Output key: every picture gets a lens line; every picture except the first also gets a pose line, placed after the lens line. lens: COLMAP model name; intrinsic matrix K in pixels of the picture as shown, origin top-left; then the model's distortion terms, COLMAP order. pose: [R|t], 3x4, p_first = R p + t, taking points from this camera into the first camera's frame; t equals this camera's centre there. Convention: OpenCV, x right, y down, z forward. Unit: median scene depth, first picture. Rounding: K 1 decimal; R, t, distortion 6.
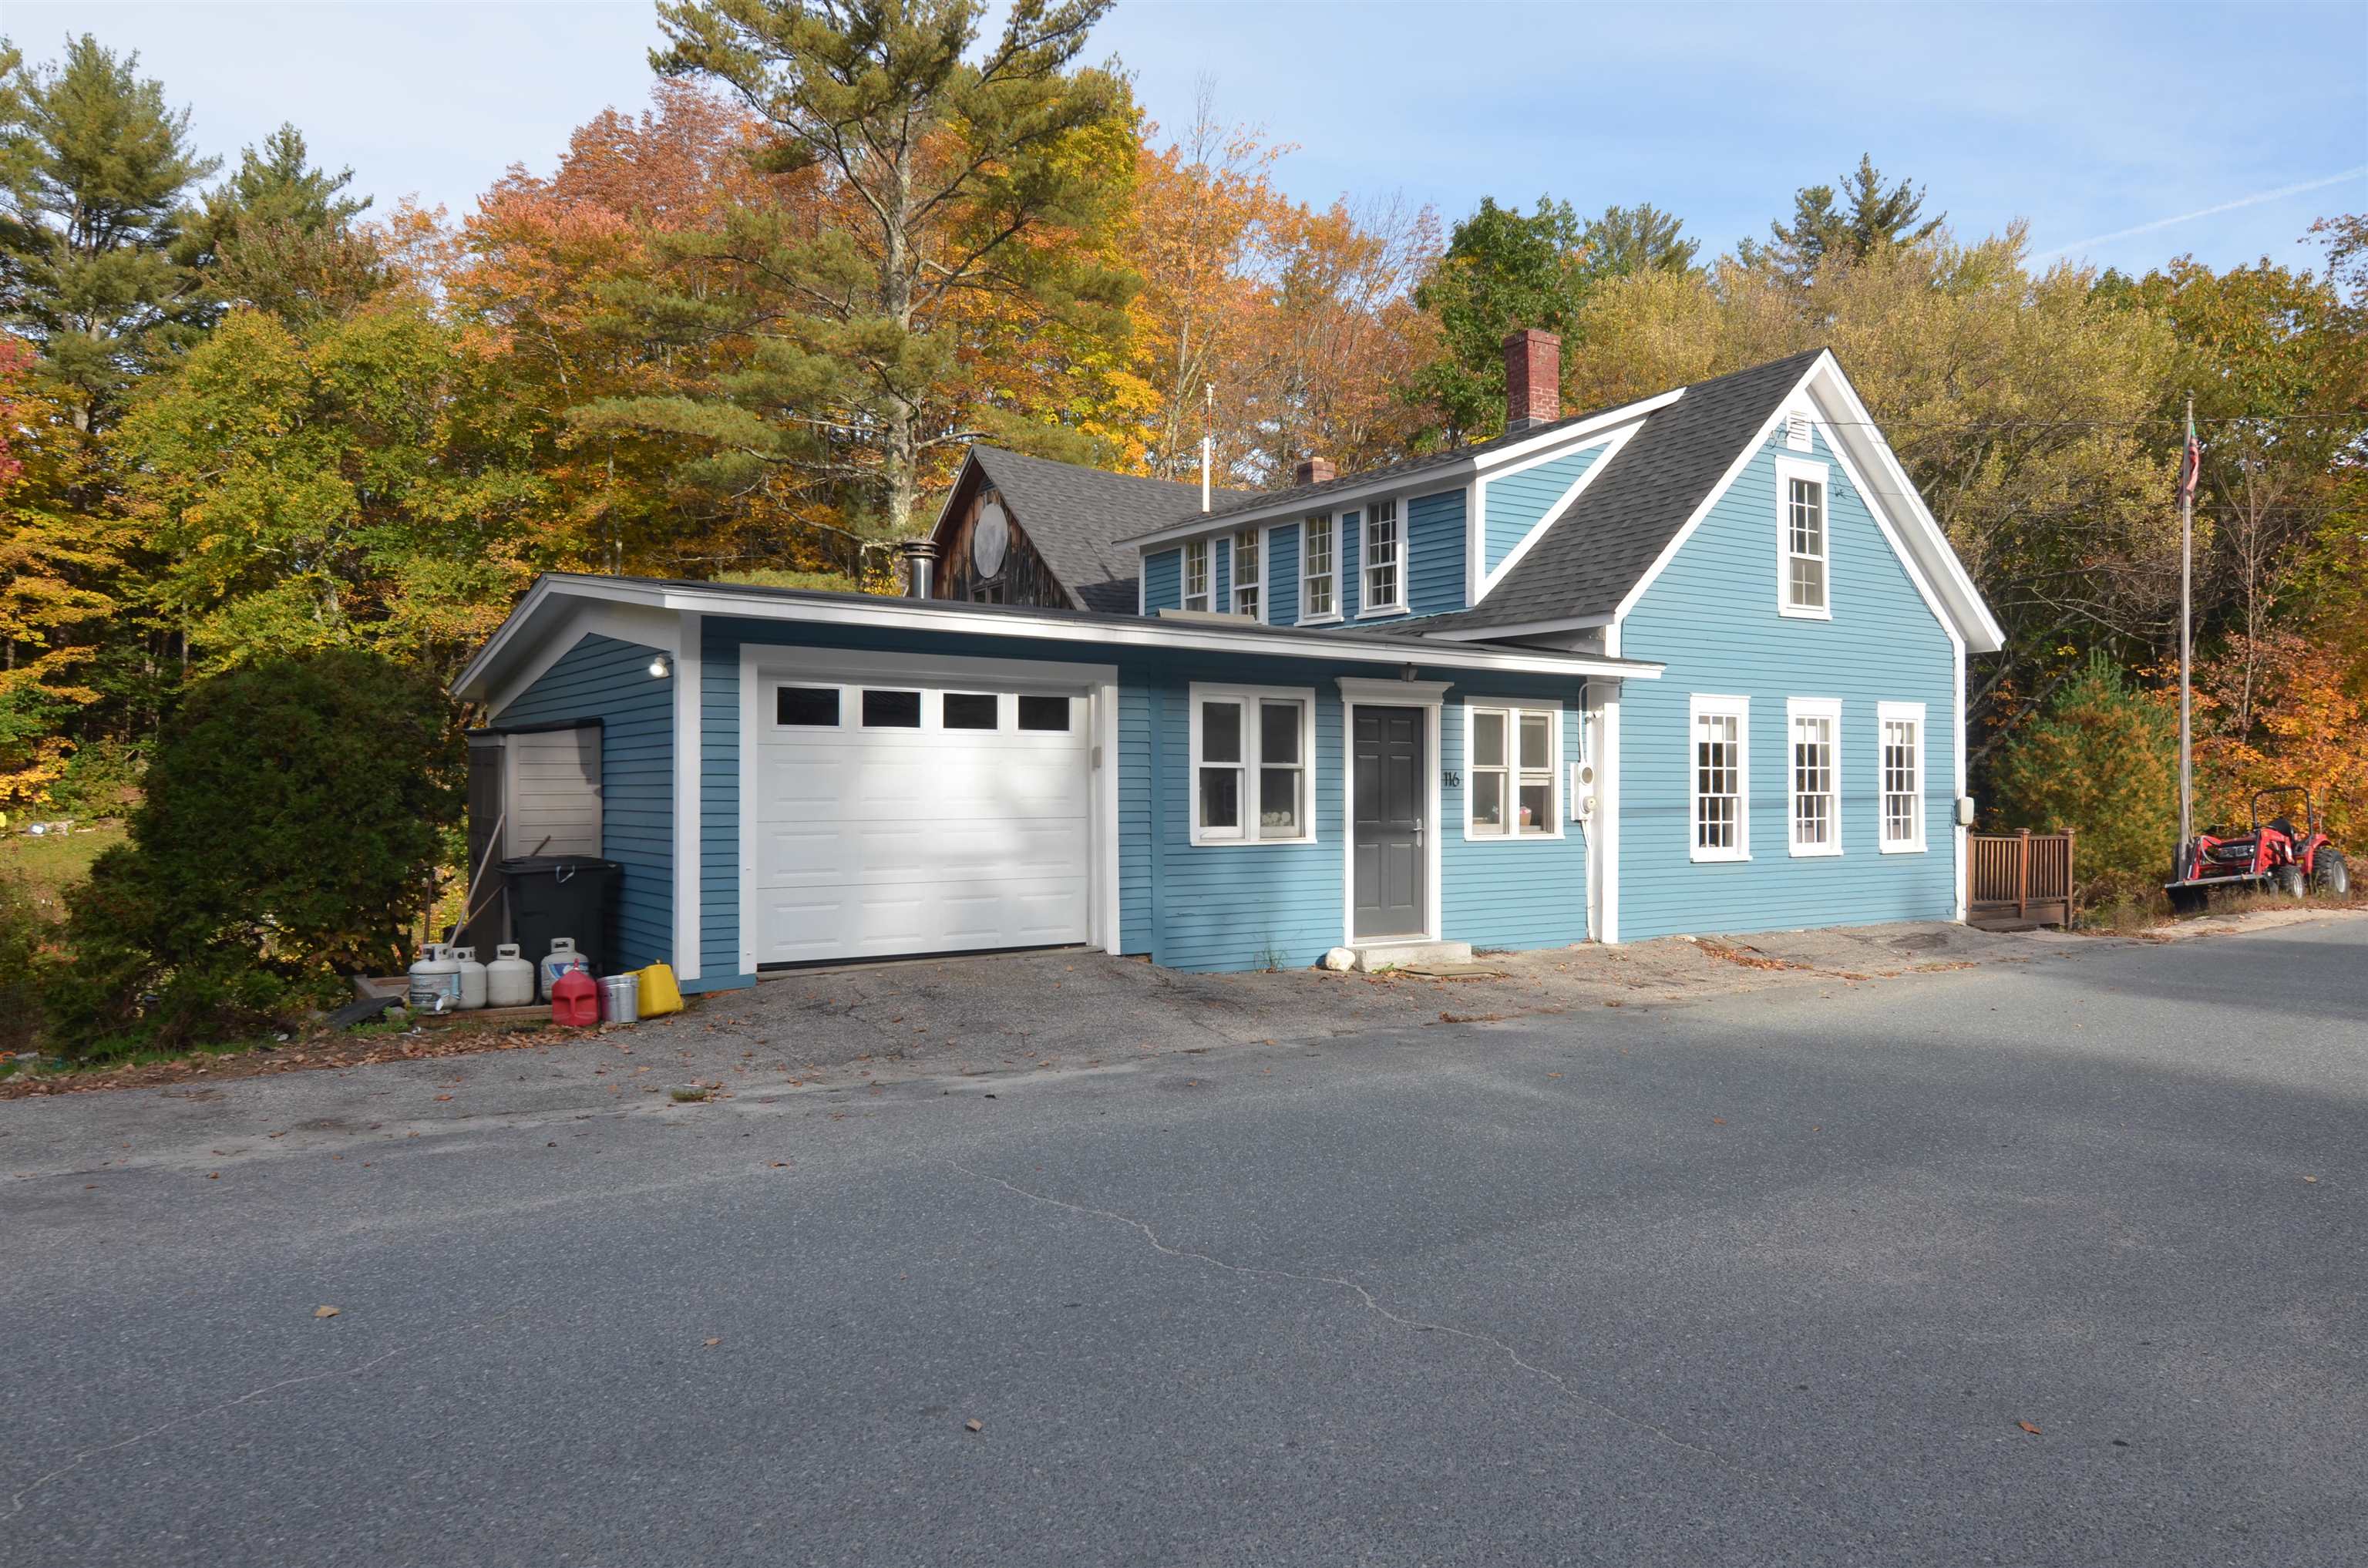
lens RADIAL K [[1601.8, 0, 1191.7], [0, 1601.8, 791.4], [0, 0, 1]] dist [-0.000179, -0.014826]
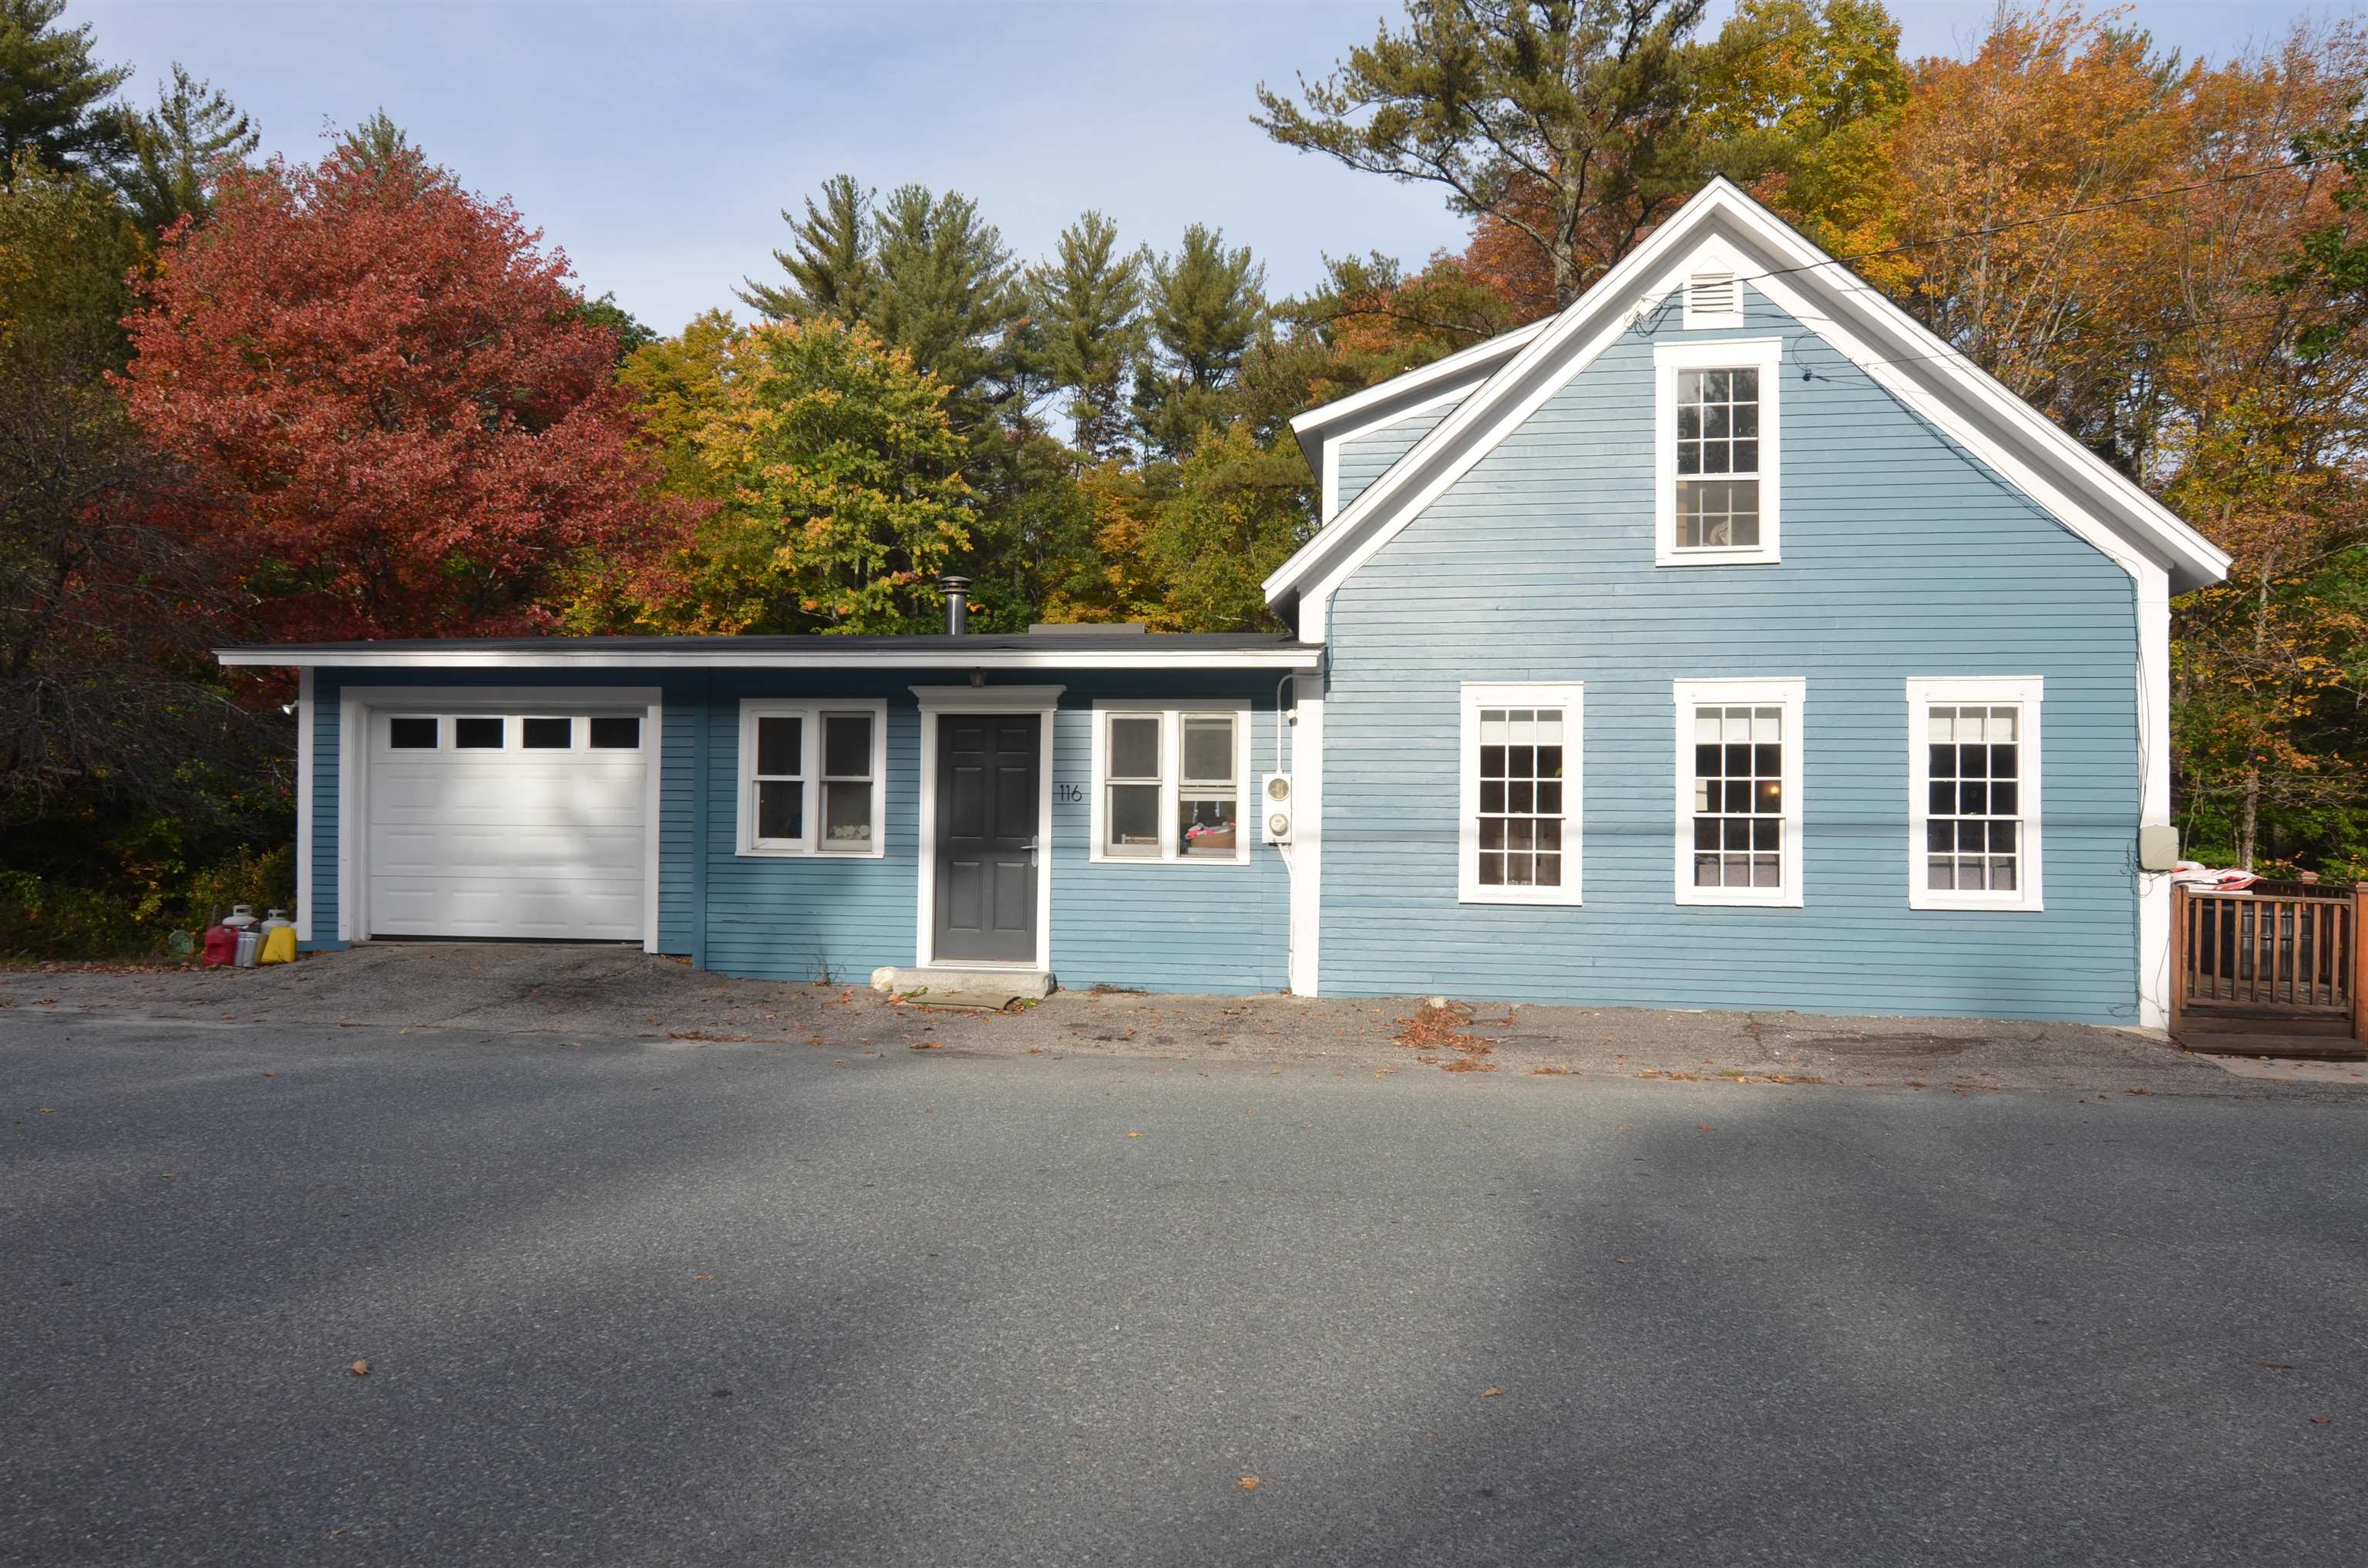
lens RADIAL K [[1601.8, 0, 1185.0], [0, 1601.8, 790.1], [0, 0, 1]] dist [-0.000179, -0.014826]
pose [[0.719958, -0.007424, -0.693978, 0.812951], [-0.011124, 0.999691, -0.022236, 0.009783], [0.693928, 0.023729, 0.719653, 0.391509]]
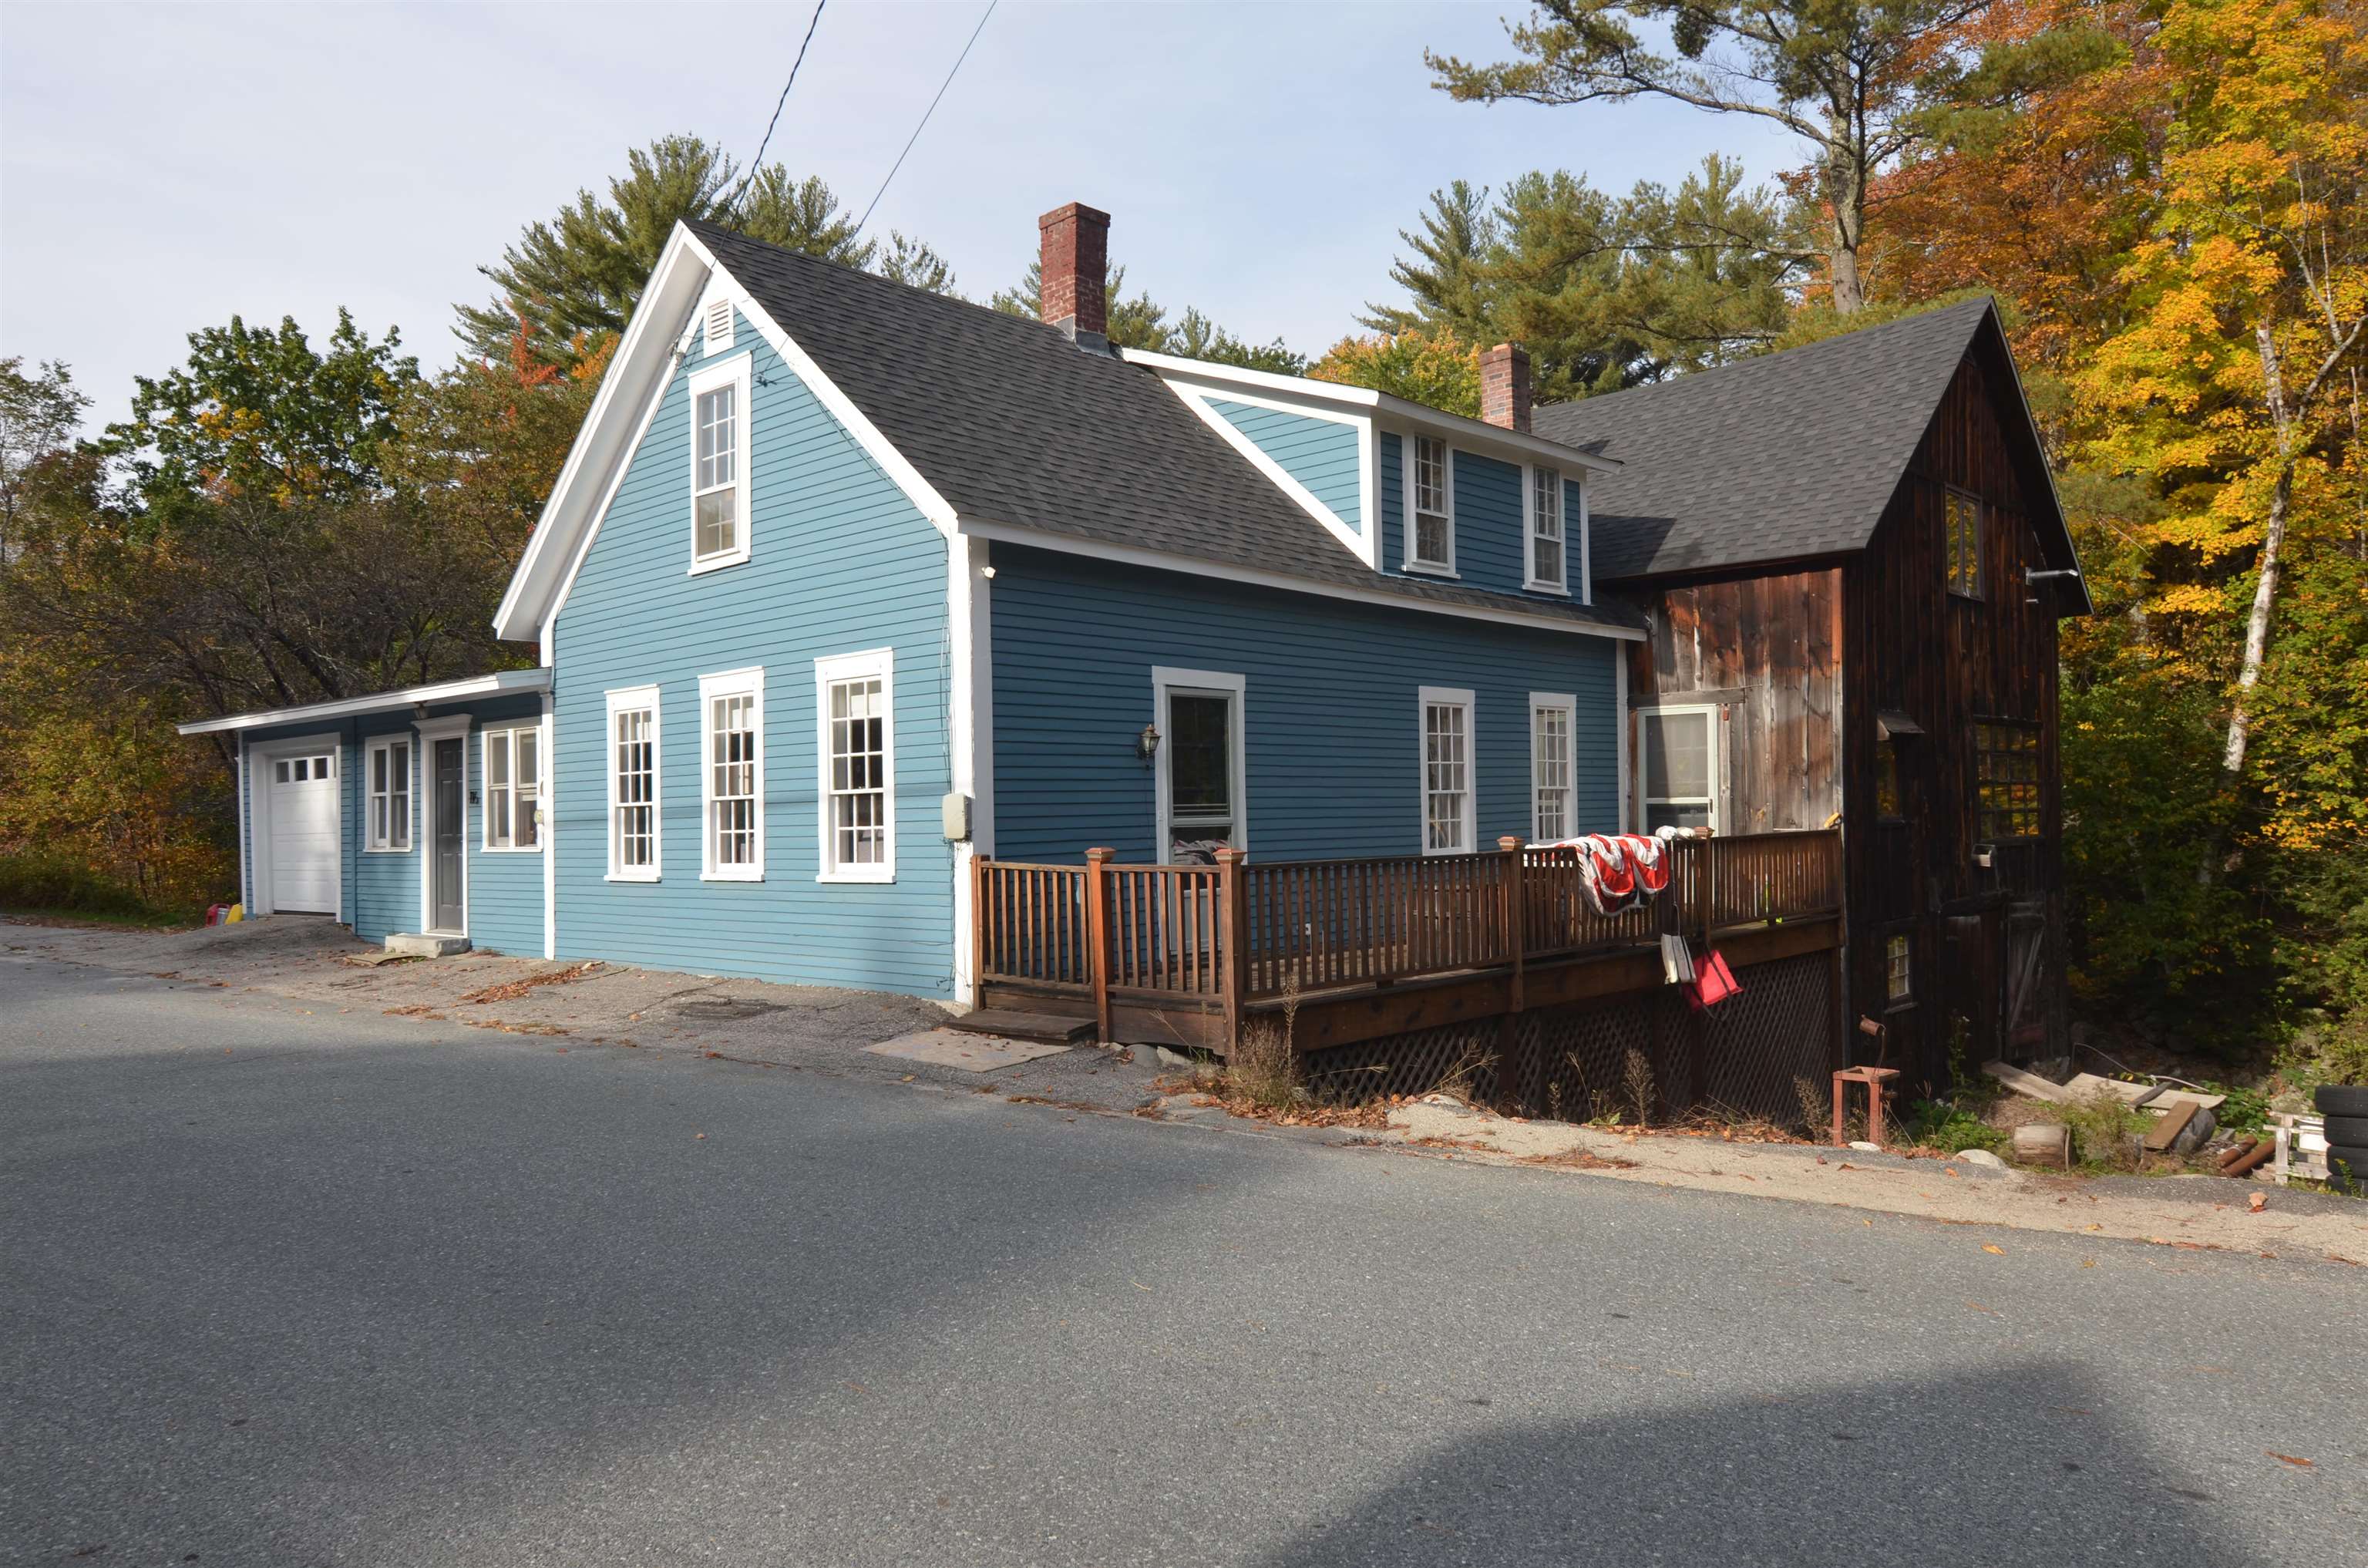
lens RADIAL K [[1601.8, 0, 1191.4], [0, 1601.8, 785.6], [0, 0, 1]] dist [-0.000179, -0.014826]
pose [[0.233449, -0.026807, -0.971999, 1.366166], [0.022090, 0.999508, -0.022260, 0.020070], [0.972118, -0.016275, 0.233927, 1.206031]]
